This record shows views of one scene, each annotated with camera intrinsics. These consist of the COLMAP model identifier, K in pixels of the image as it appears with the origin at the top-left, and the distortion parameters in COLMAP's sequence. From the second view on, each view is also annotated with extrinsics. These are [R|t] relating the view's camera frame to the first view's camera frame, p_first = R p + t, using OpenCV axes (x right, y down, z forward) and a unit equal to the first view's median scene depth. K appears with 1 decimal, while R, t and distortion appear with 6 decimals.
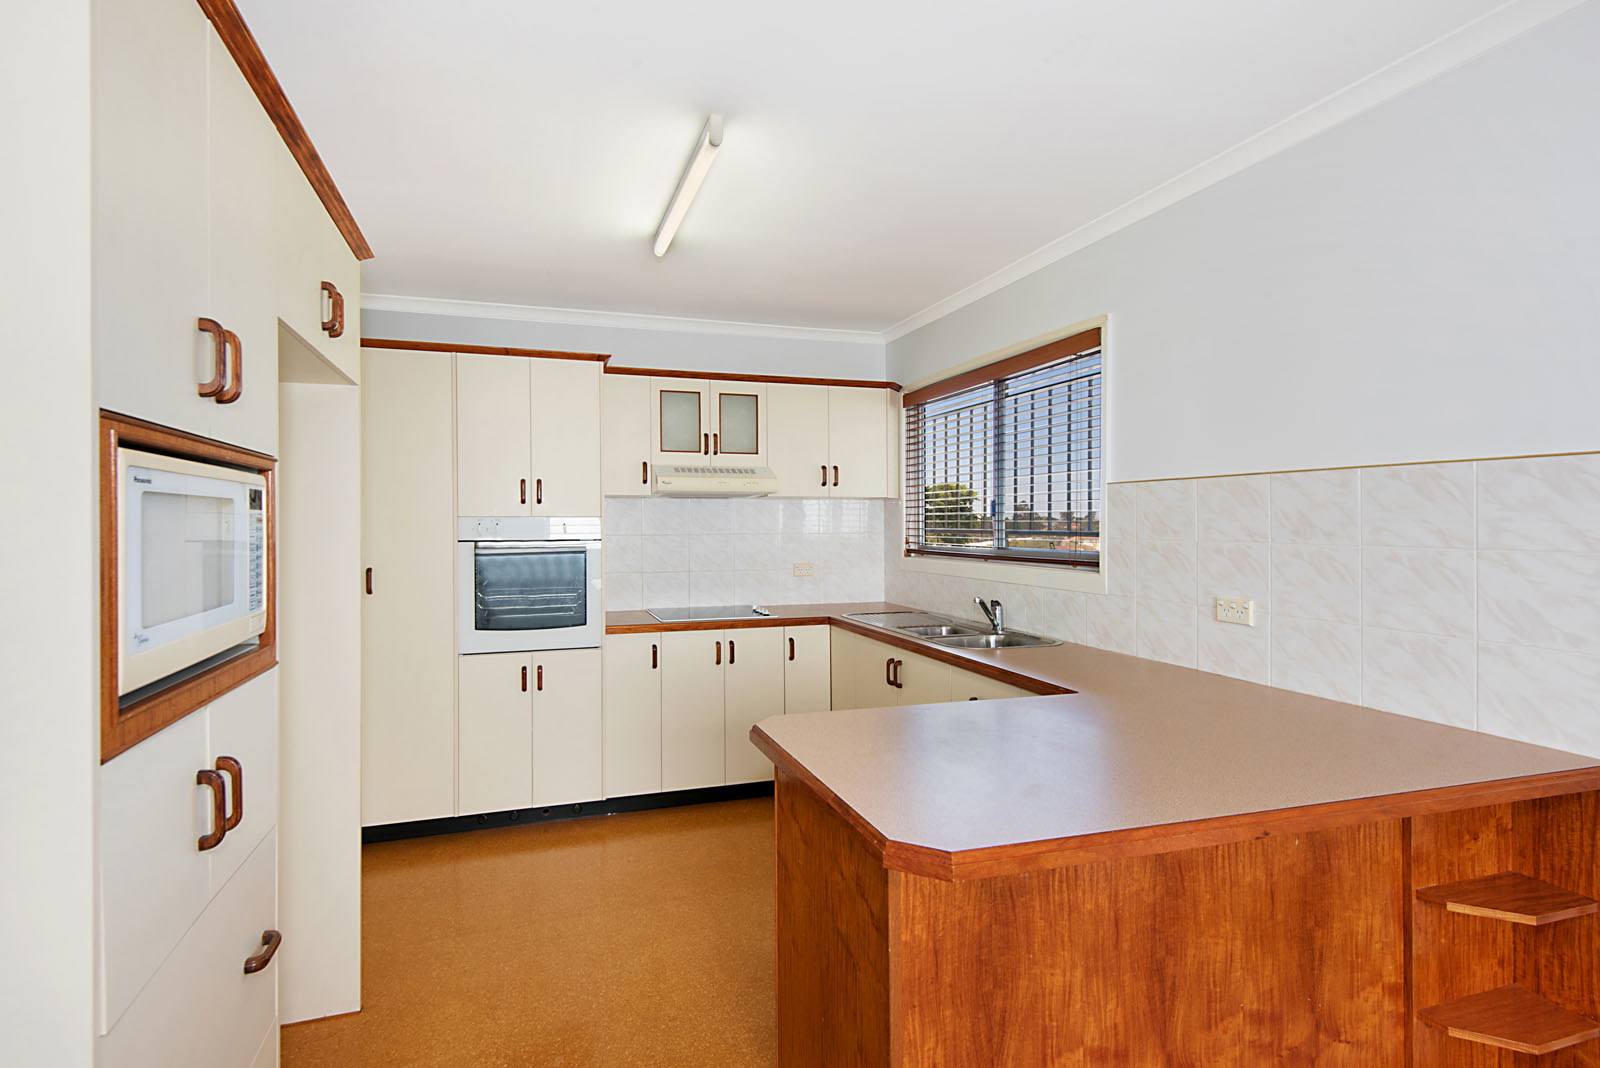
lens RADIAL K [[780.6, 0, 777.8], [0, 780.6, 525.6], [0, 0, 1]] dist [0.062387, -0.035767]
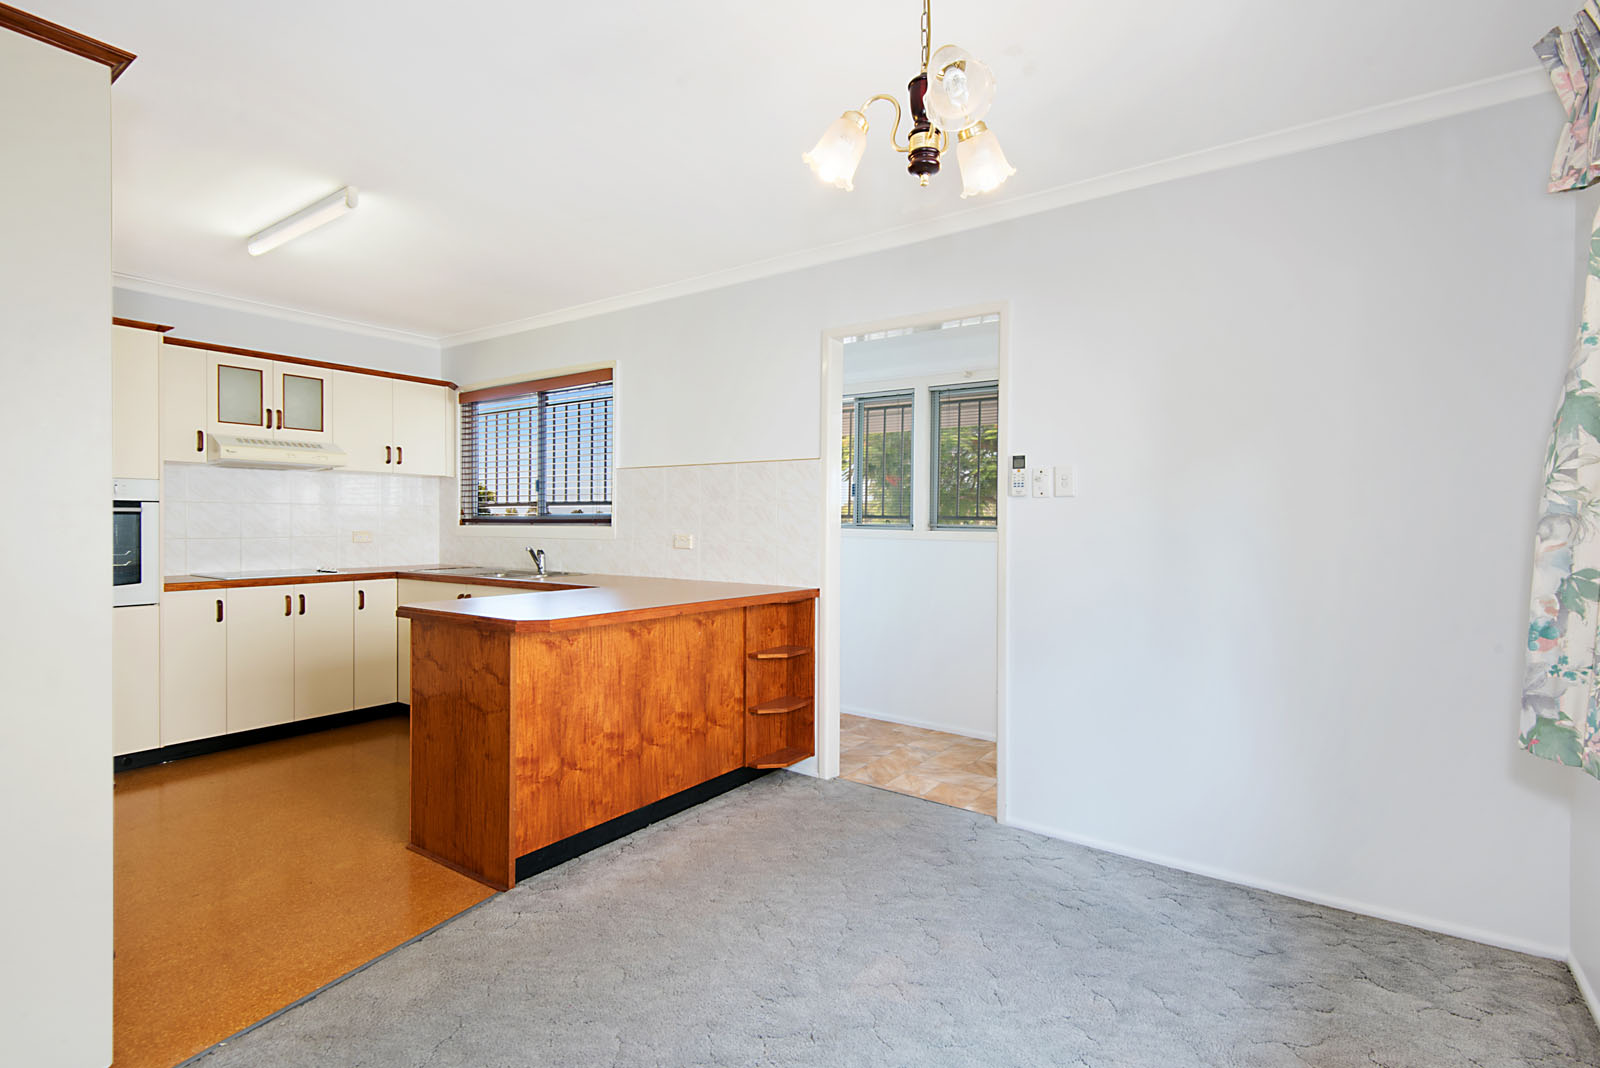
lens RADIAL K [[760.2, 0, 825.7], [0, 760.2, 526.9], [0, 0, 1]] dist [-0.018023, -0.000695]
pose [[0.783898, 0.006571, 0.620854, -0.145310], [-0.006457, 0.999976, -0.002431, 0.048172], [-0.620855, -0.002103, 0.783922, -0.334288]]
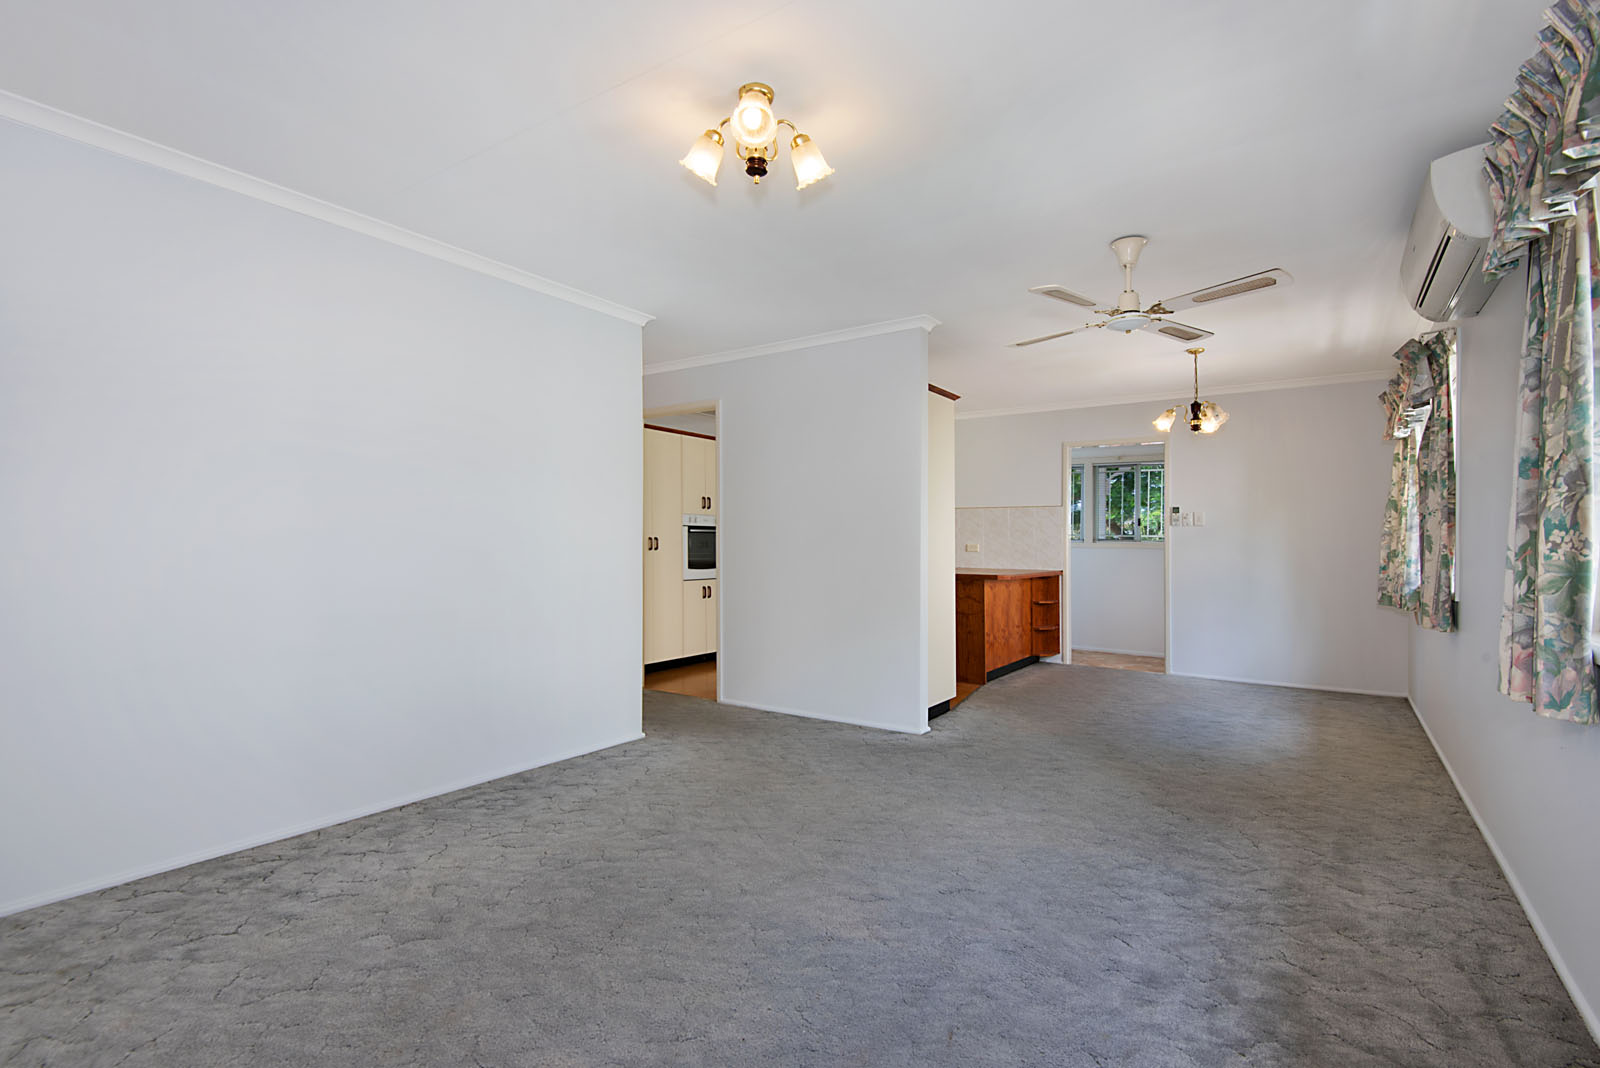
lens RADIAL K [[754.0, 0, 800.0], [0, 754.0, 534.0], [0, 0, 1]] dist [-0.001943, -0.000450]
pose [[0.789668, 0.017266, 0.613291, -1.256726], [-0.007738, 0.999805, -0.018184, 0.071239], [-0.613485, 0.009614, 0.789648, -0.685031]]
